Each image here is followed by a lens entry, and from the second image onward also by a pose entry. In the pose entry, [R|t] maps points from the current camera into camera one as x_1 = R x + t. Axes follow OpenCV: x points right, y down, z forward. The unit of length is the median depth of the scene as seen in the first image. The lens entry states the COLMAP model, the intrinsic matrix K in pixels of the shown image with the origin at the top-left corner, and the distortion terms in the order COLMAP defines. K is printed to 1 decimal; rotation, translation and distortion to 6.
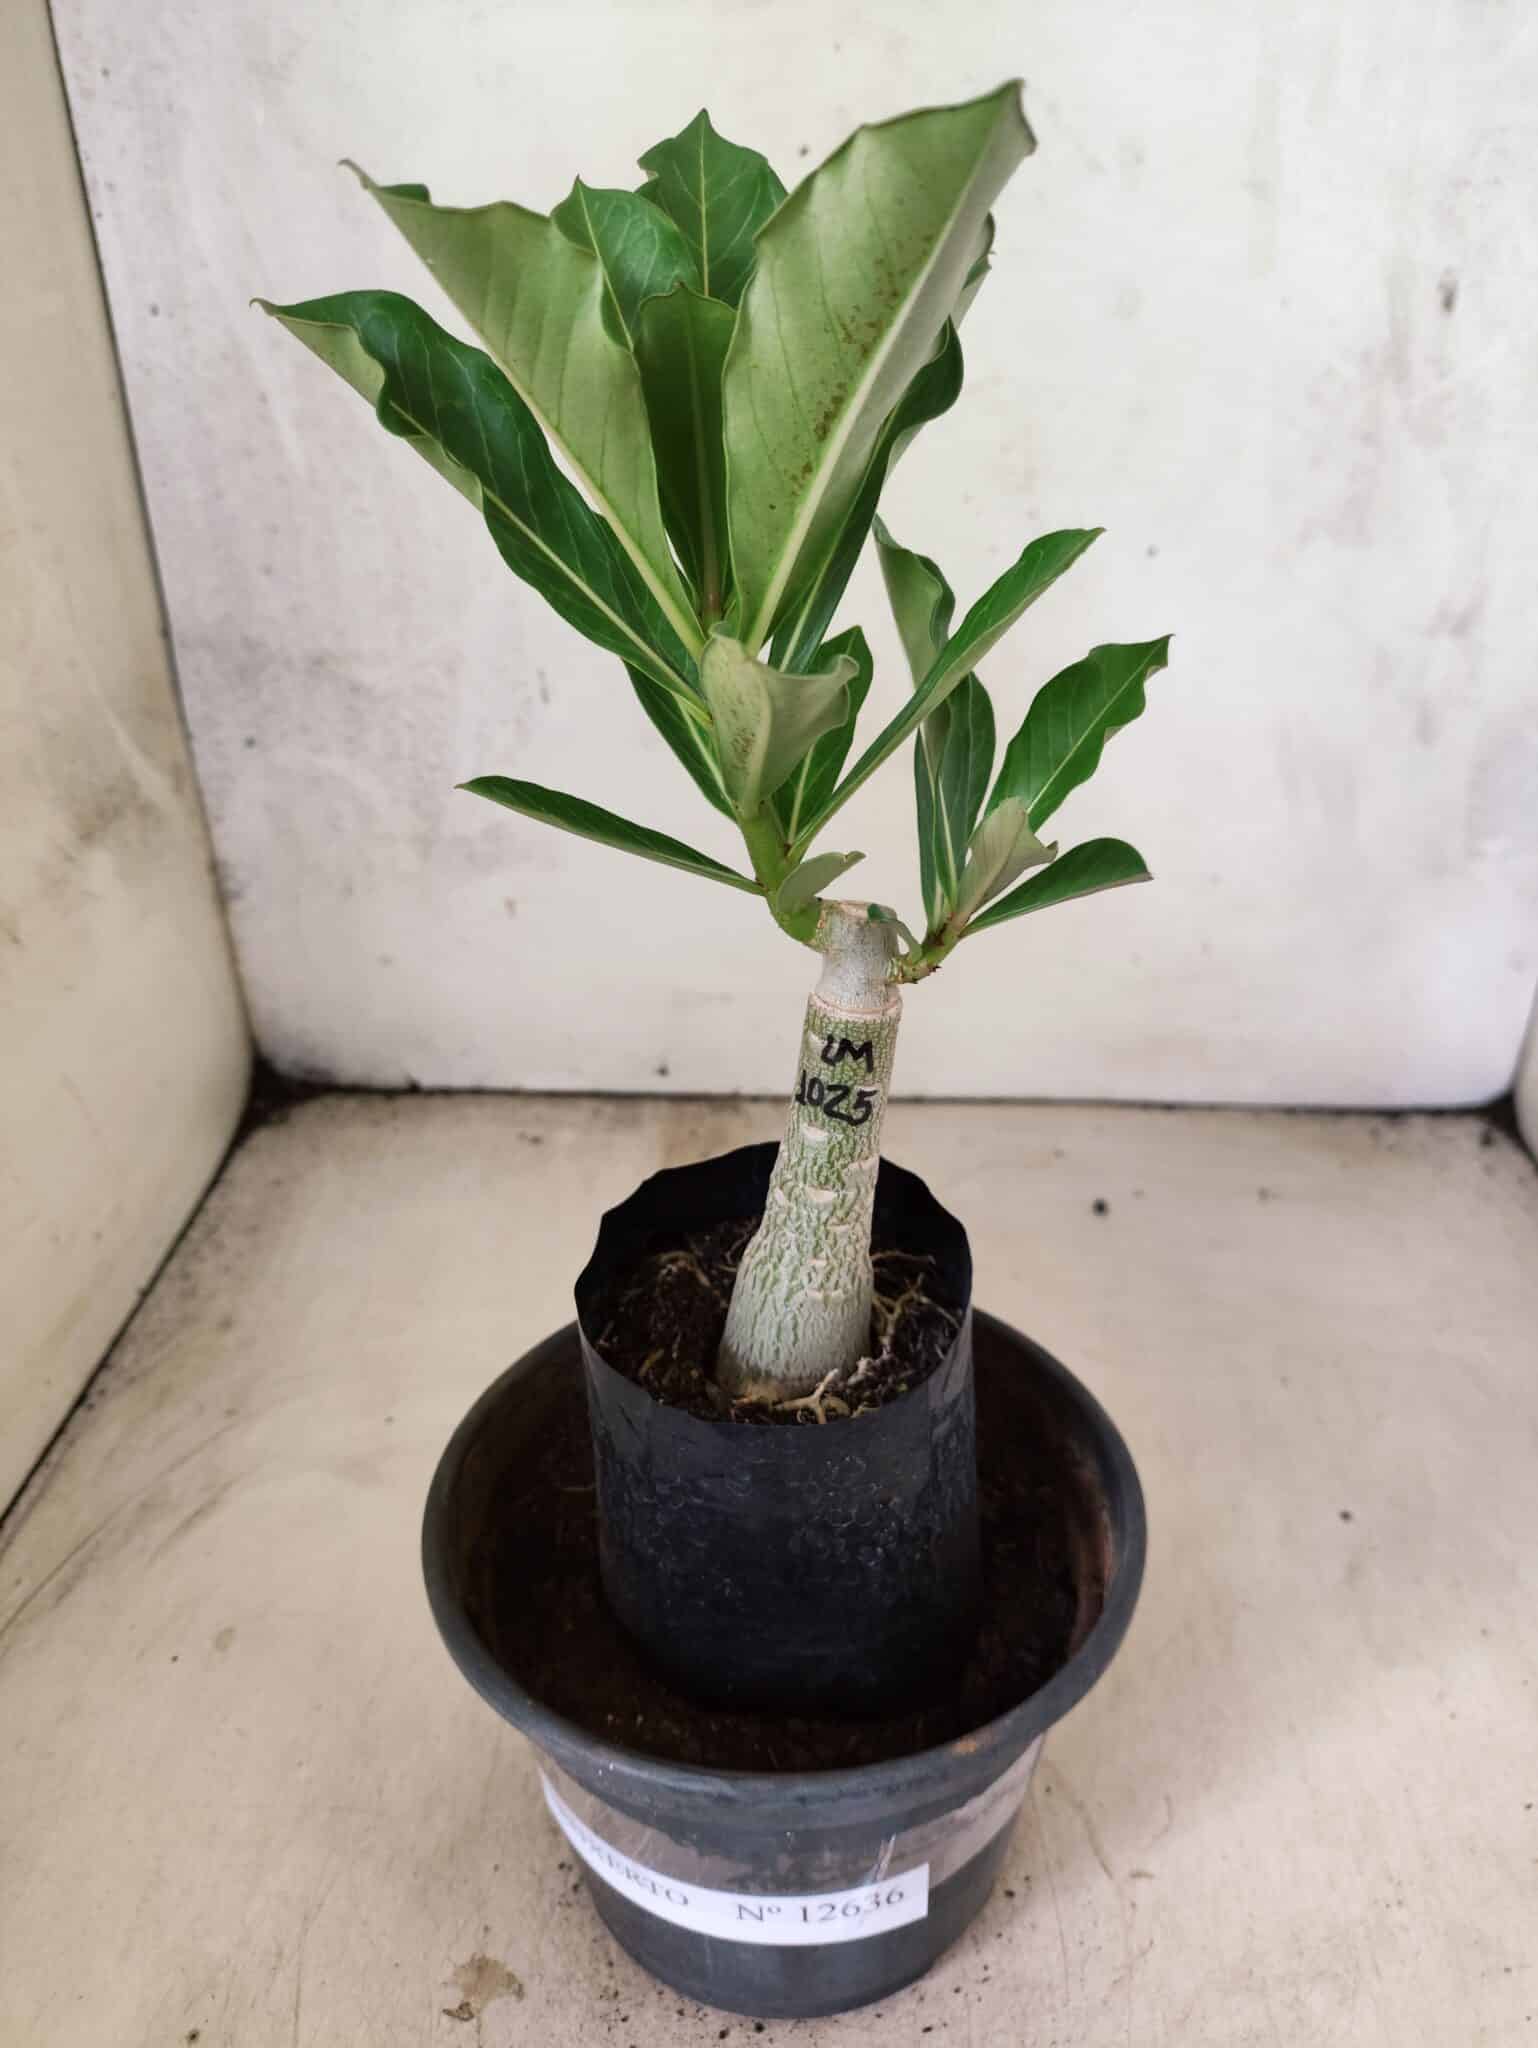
lens RADIAL K [[1565.6, 0, 777.7], [0, 1565.6, 1032.5], [0, 0, 1]] dist [0.032973, -0.075705]
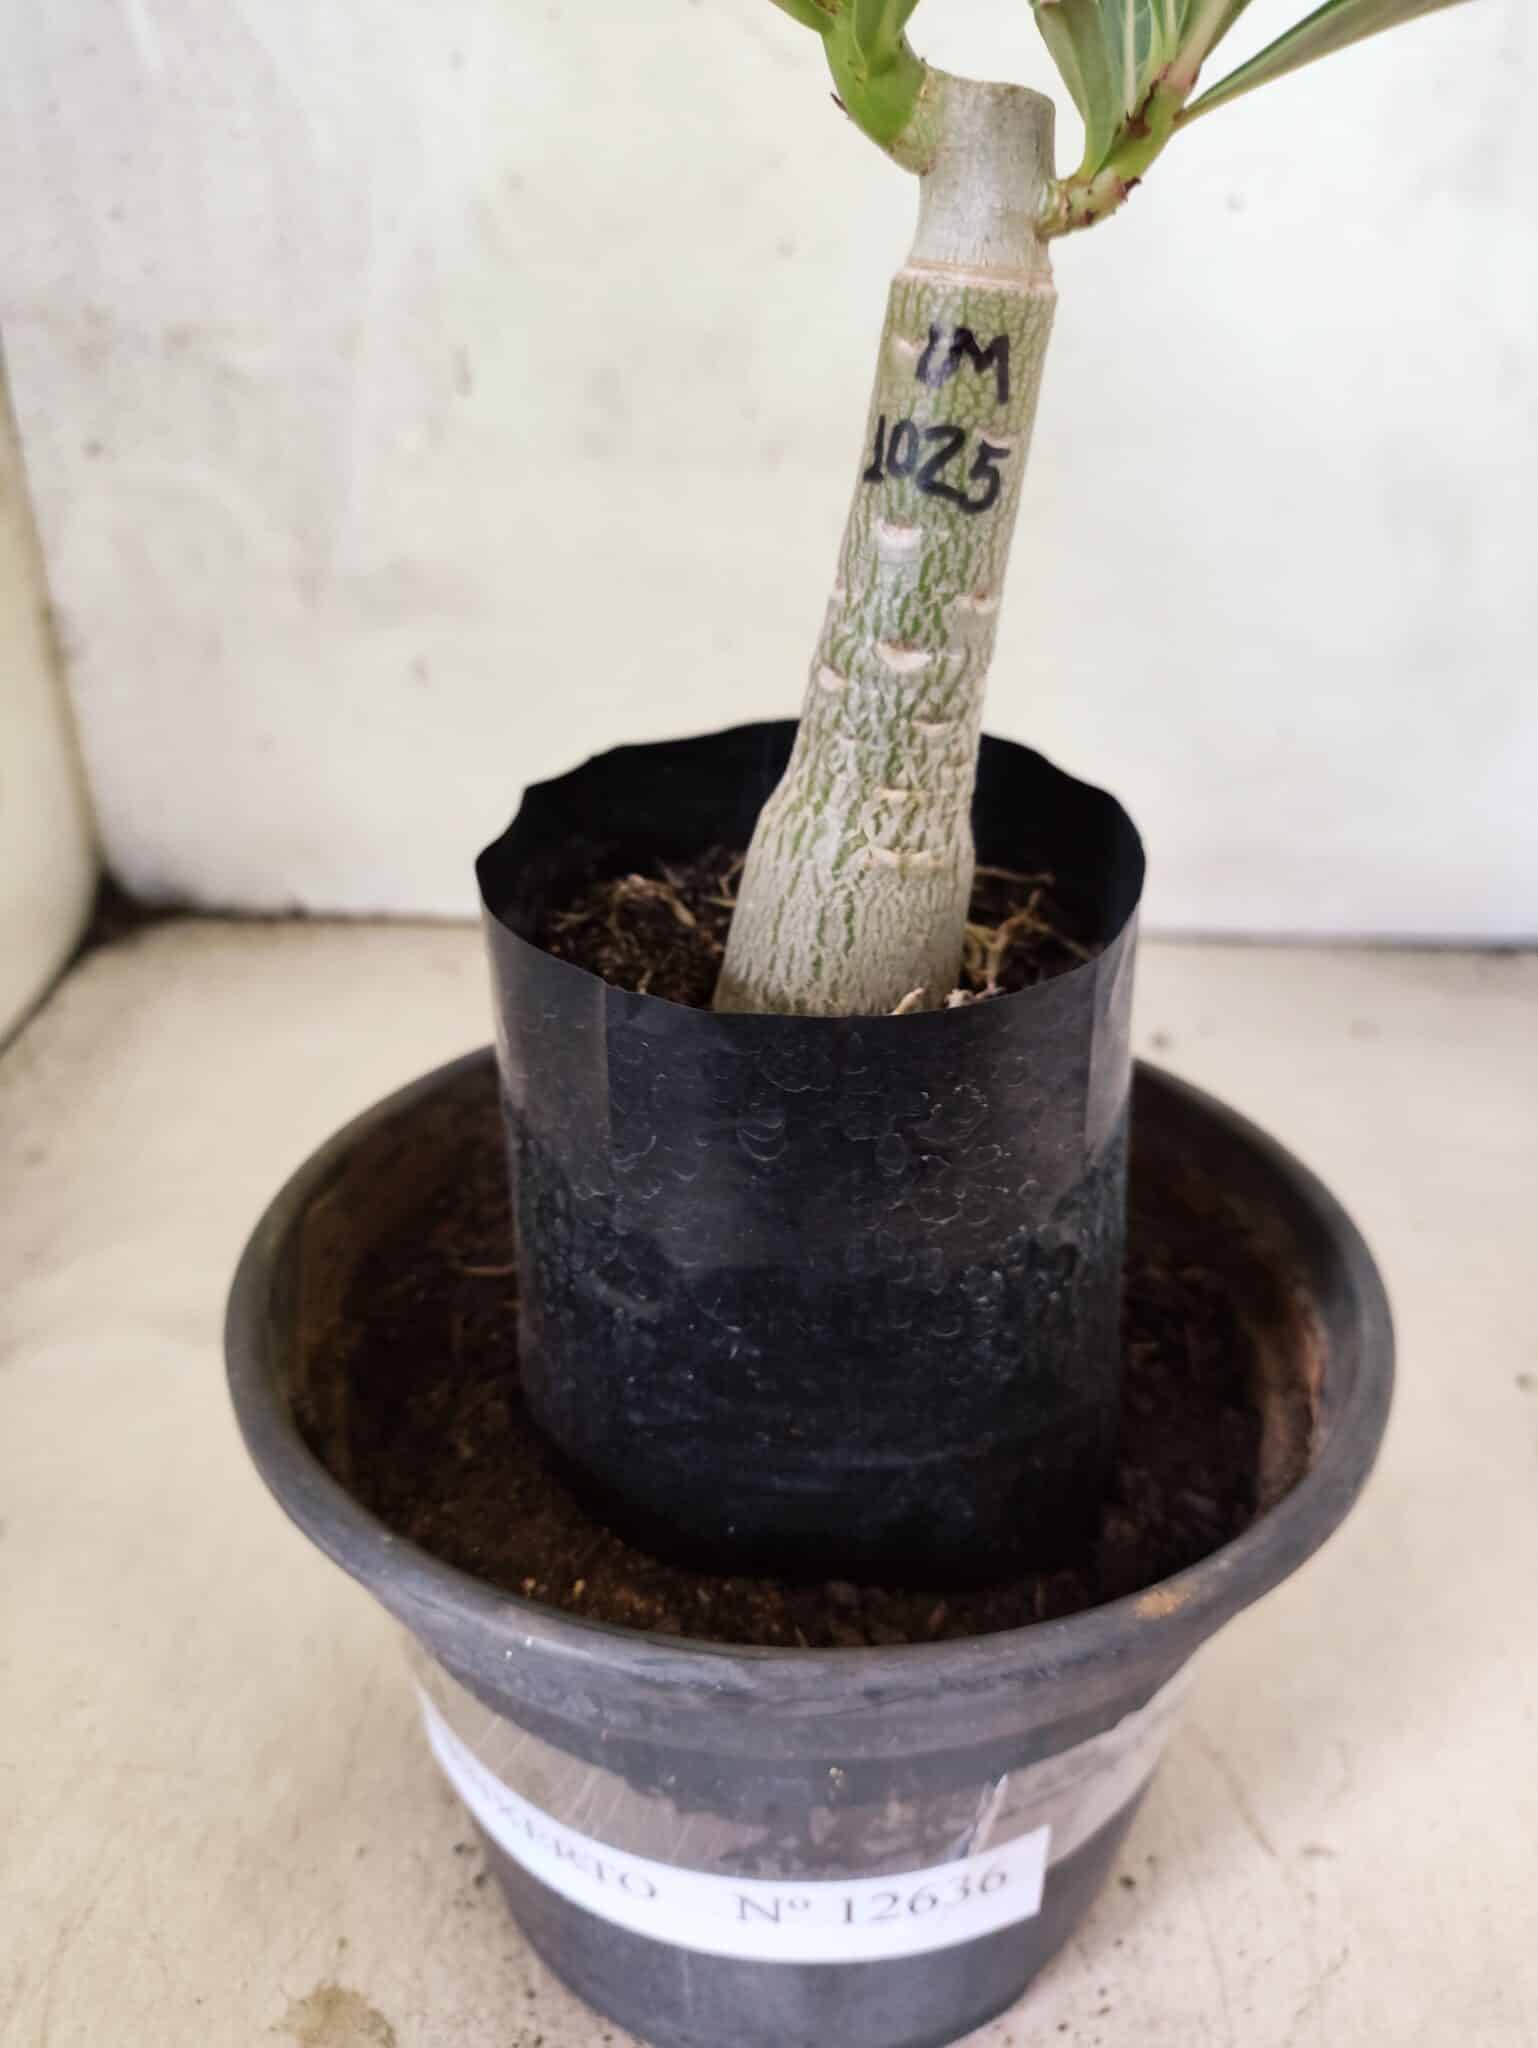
lens RADIAL K [[1565.6, 0, 775.9], [0, 1565.6, 1044.9], [0, 0, 1]] dist [0.032973, -0.075705]
pose [[0.999321, 0.008494, 0.035855, -0.020801], [-0.008380, 0.999959, -0.003328, 0.133335], [-0.035882, 0.003025, 0.999351, 0.228787]]
